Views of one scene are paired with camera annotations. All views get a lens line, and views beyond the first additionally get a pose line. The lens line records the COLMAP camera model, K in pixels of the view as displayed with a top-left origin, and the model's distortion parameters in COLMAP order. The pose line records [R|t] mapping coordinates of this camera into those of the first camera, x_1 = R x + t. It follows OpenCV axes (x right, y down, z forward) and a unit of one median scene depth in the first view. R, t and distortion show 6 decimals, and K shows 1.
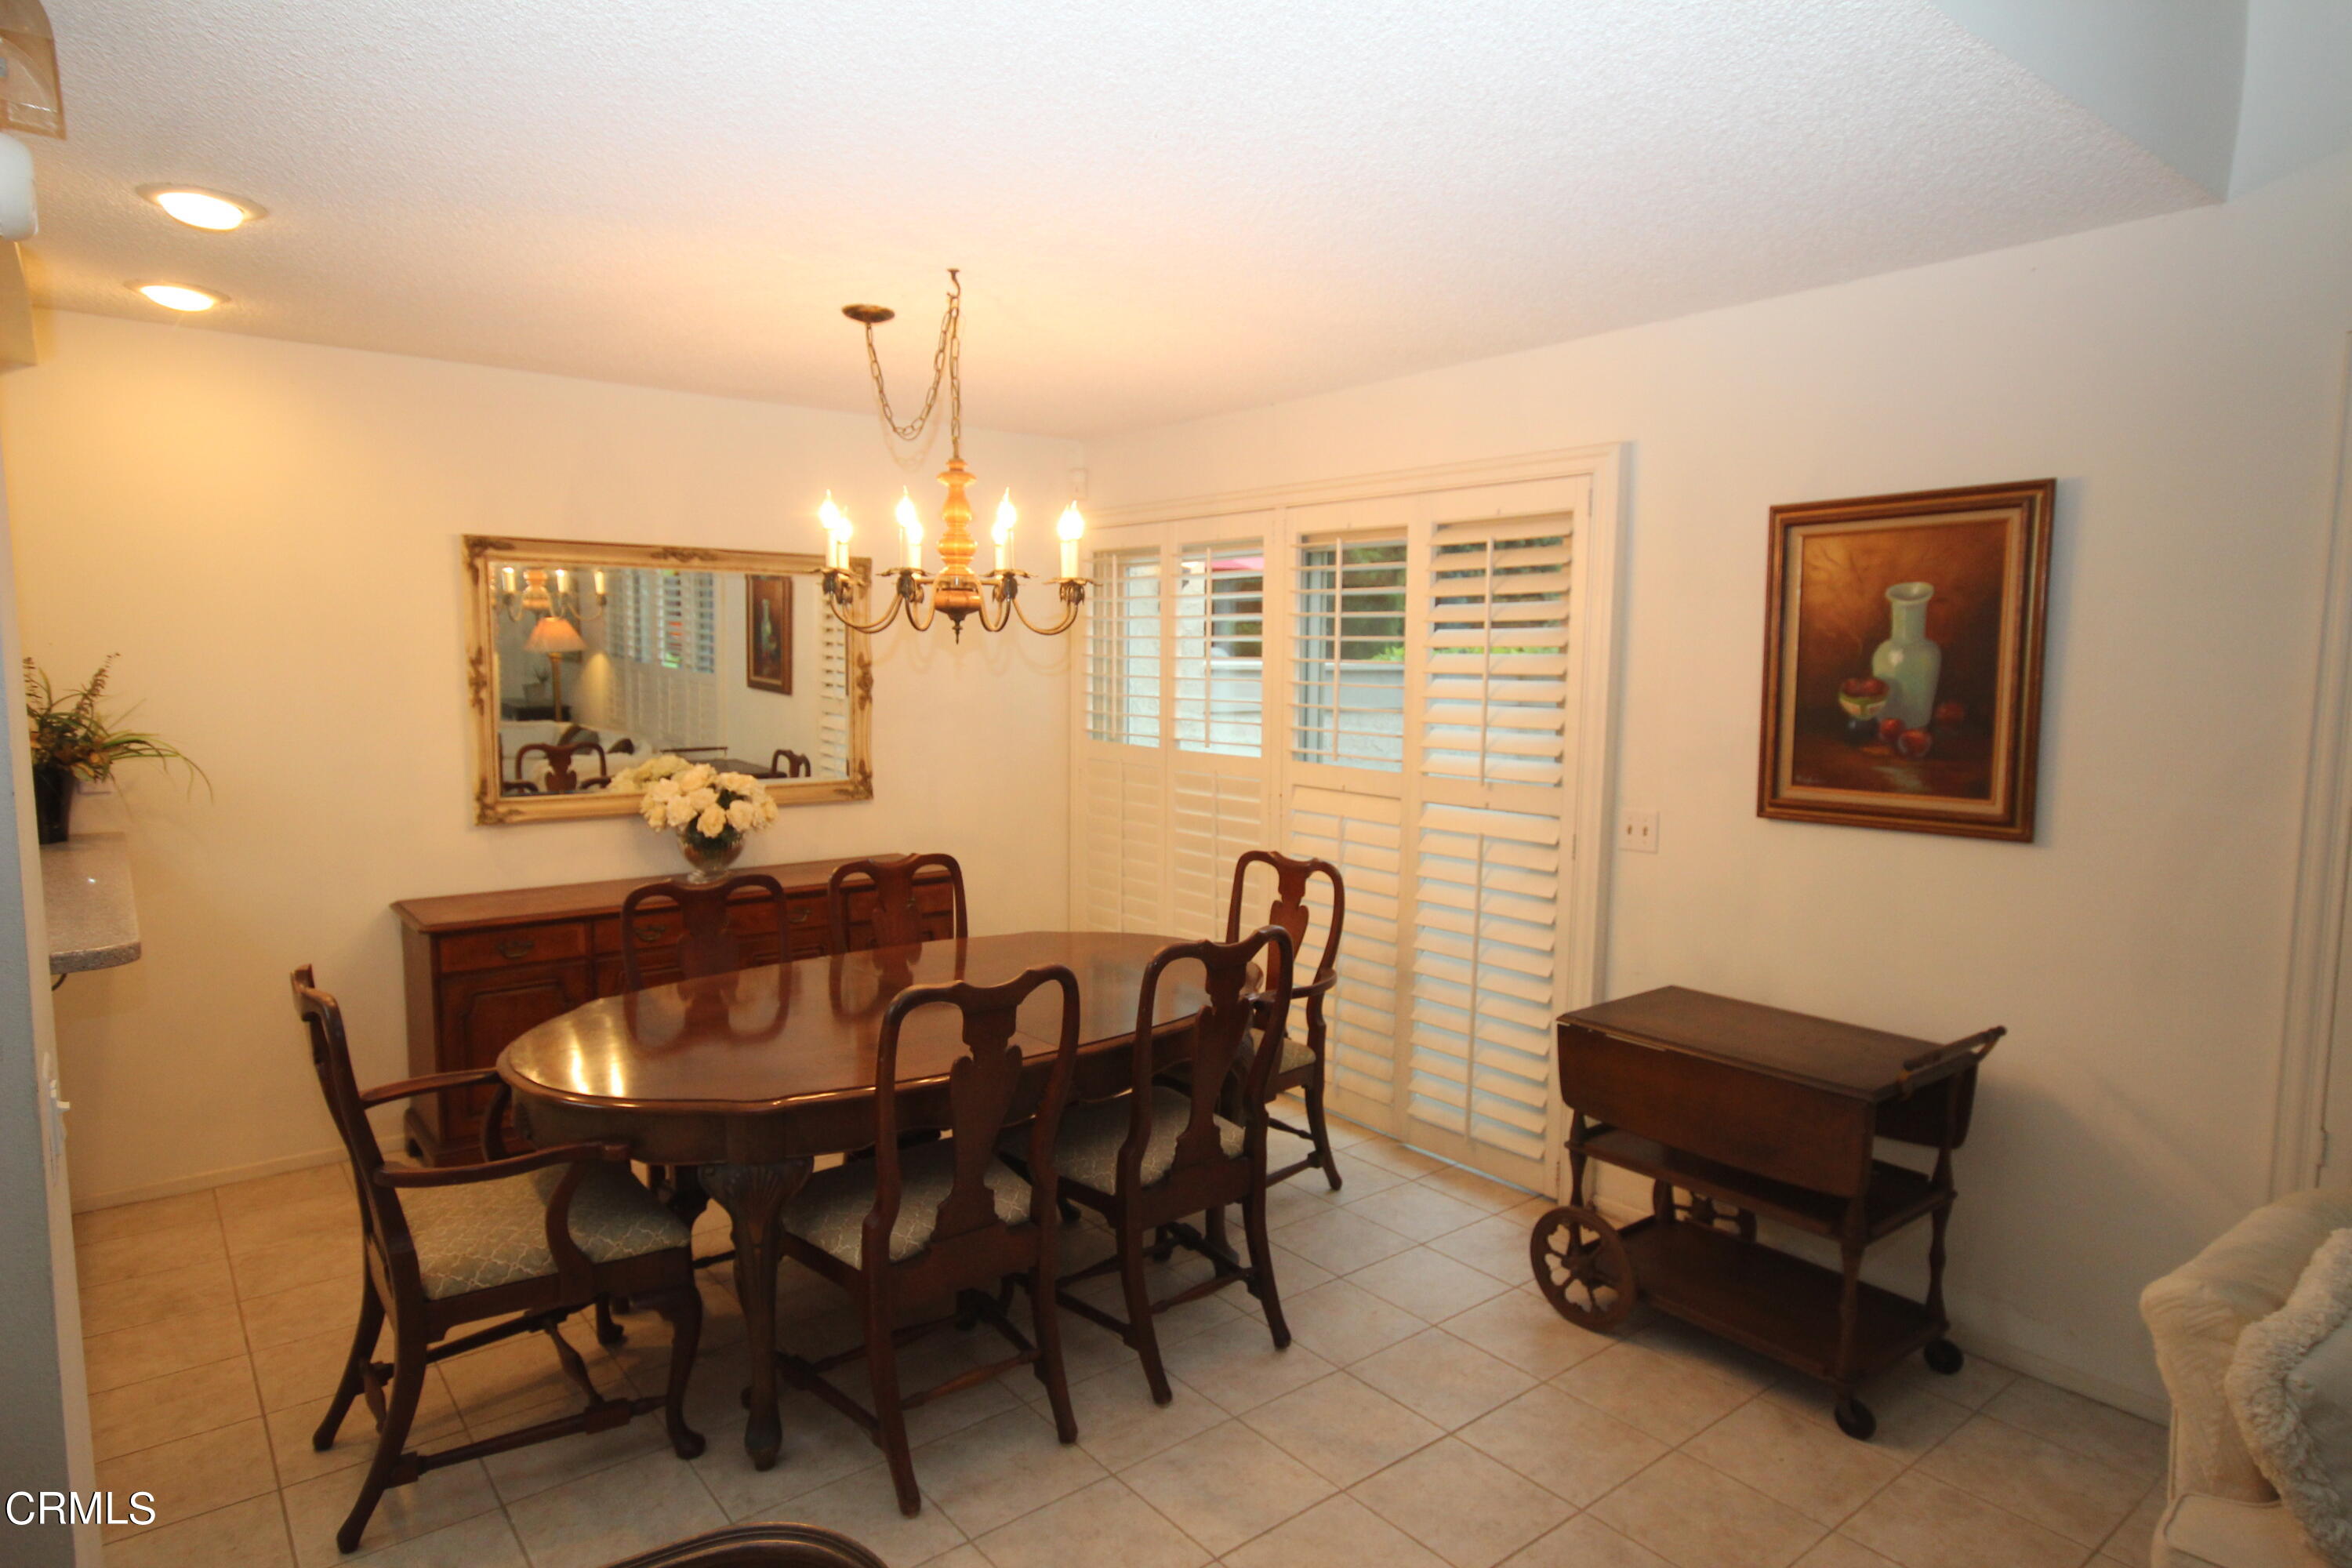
lens RADIAL K [[1310.7, 0, 1182.0], [0, 1310.7, 791.7], [0, 0, 1]] dist [-0.025747, 0.022133]
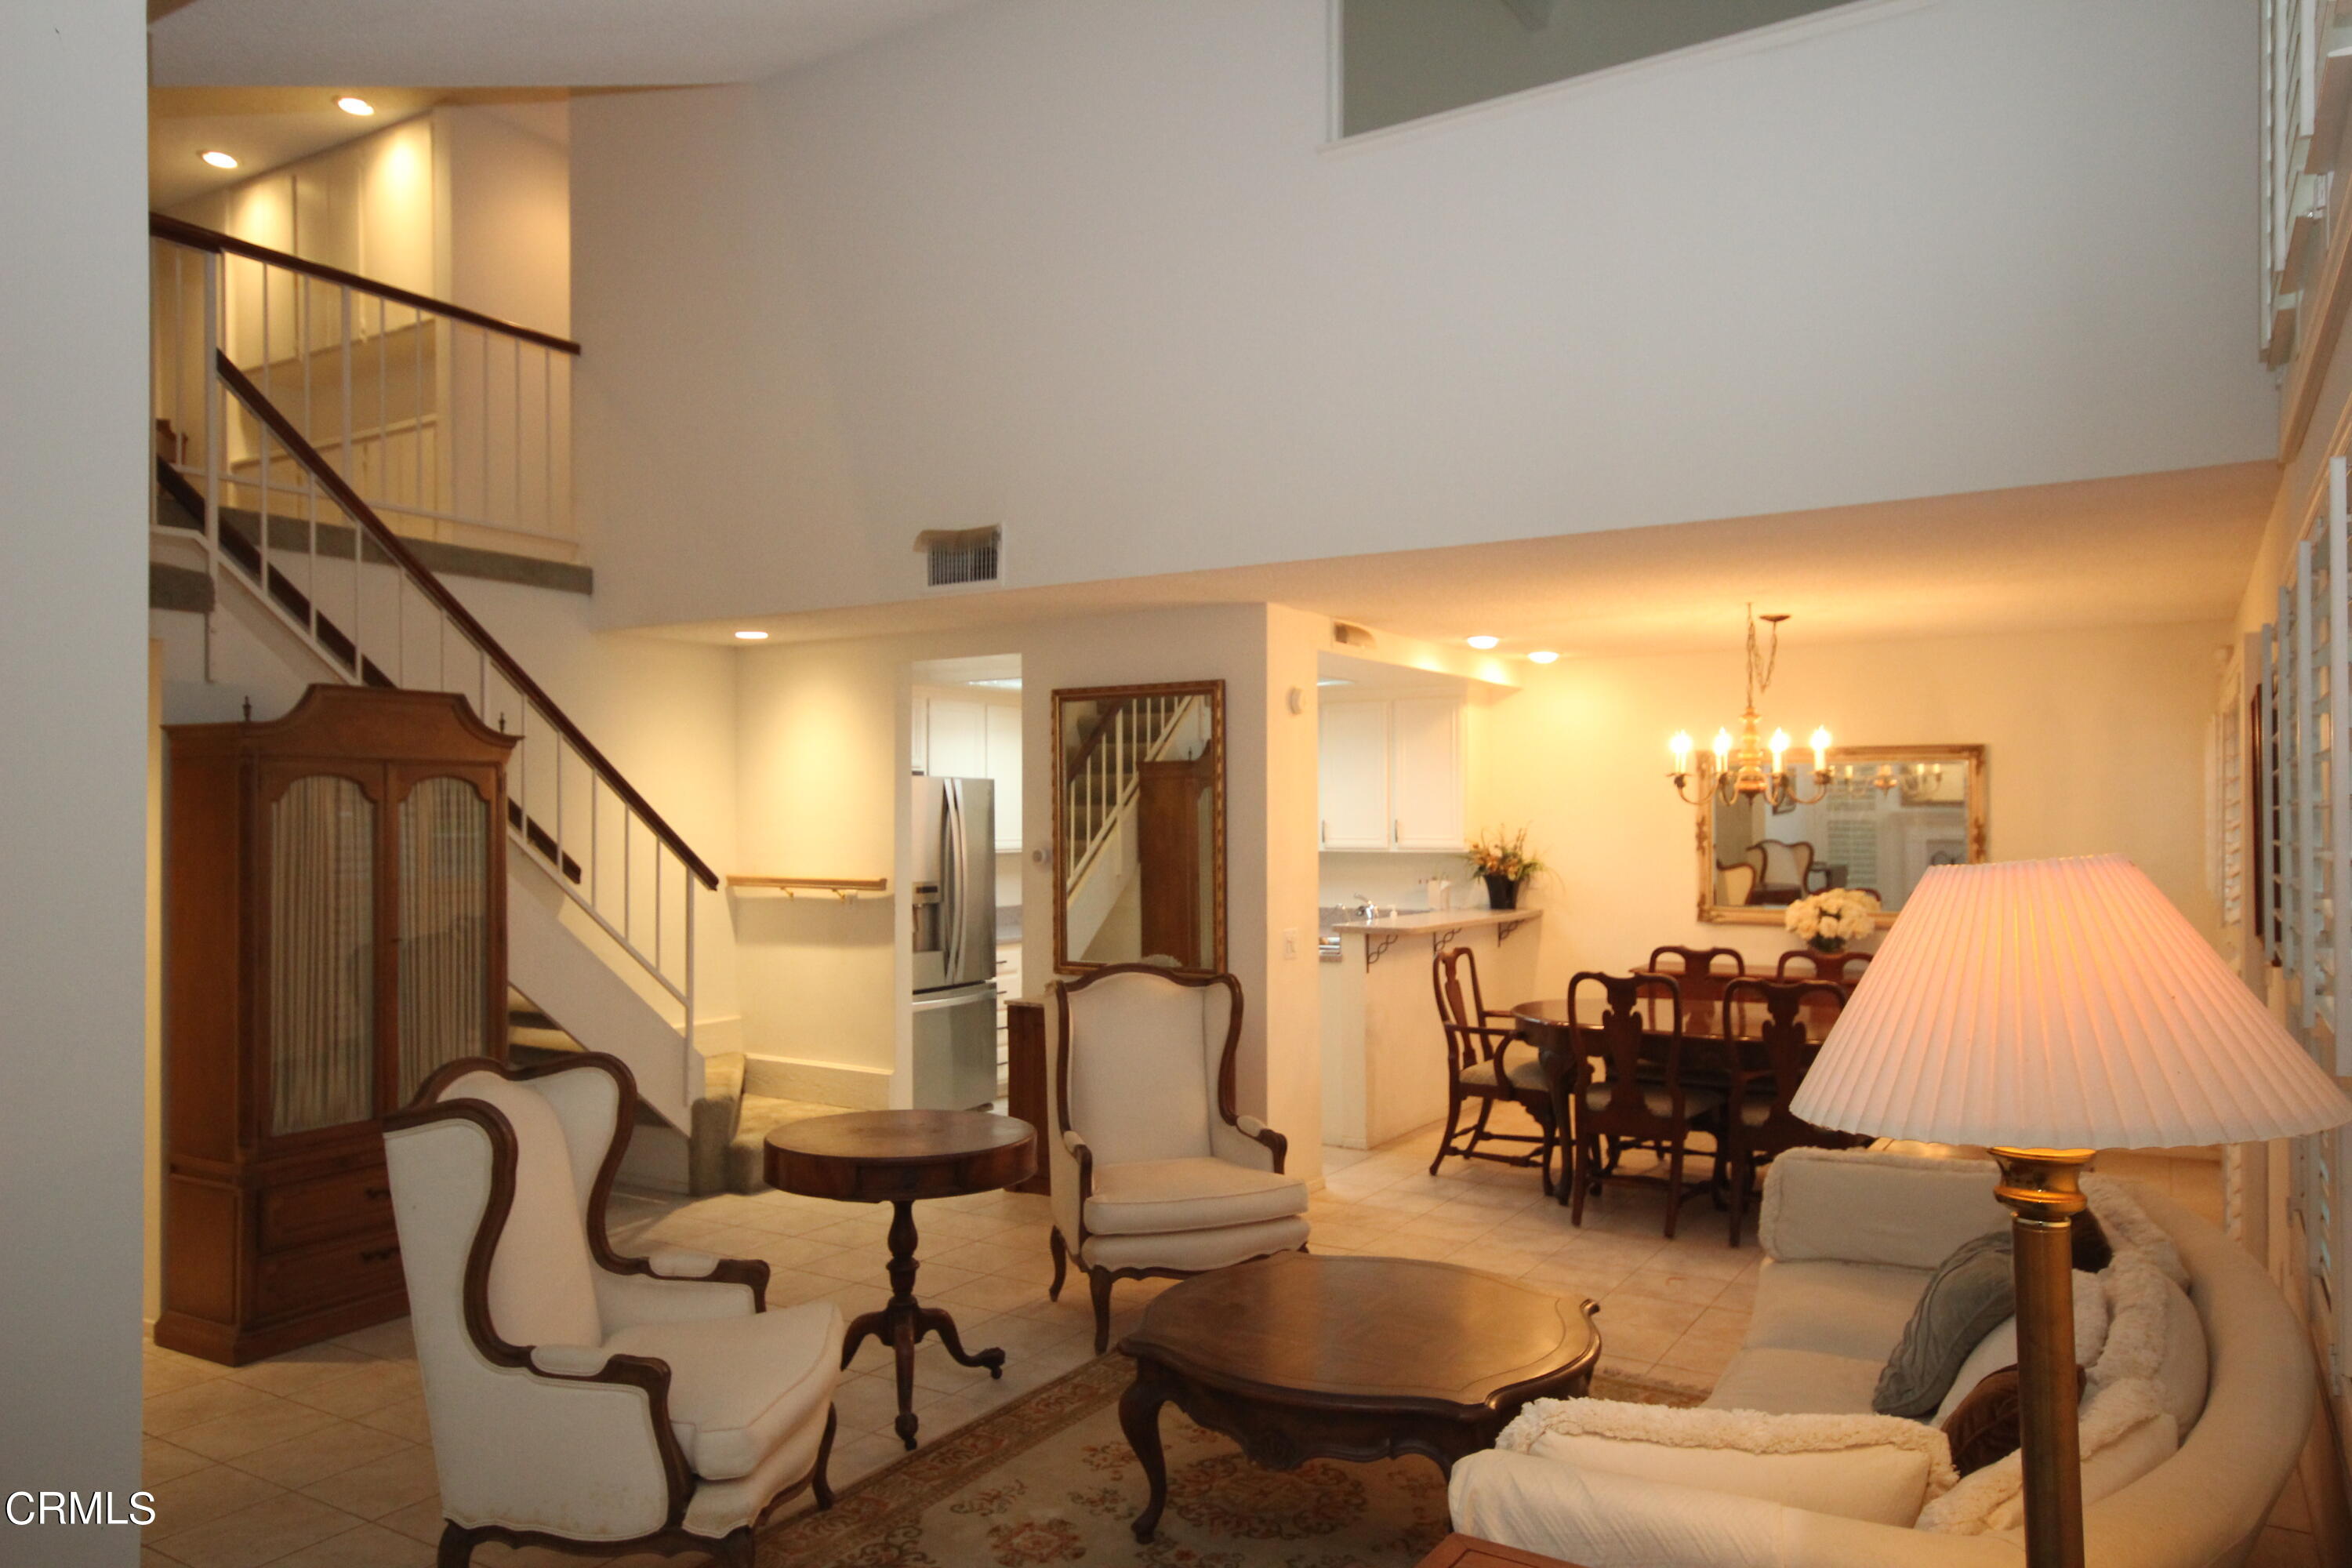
lens RADIAL K [[1554.3, 0, 1186.3], [0, 1554.3, 806.2], [0, 0, 1]] dist [-0.000761, -0.000480]
pose [[0.322419, -0.016538, -0.946453, 1.521609], [-0.092266, 0.994537, -0.048810, 0.048084], [0.942090, 0.103062, 0.319131, -0.354309]]
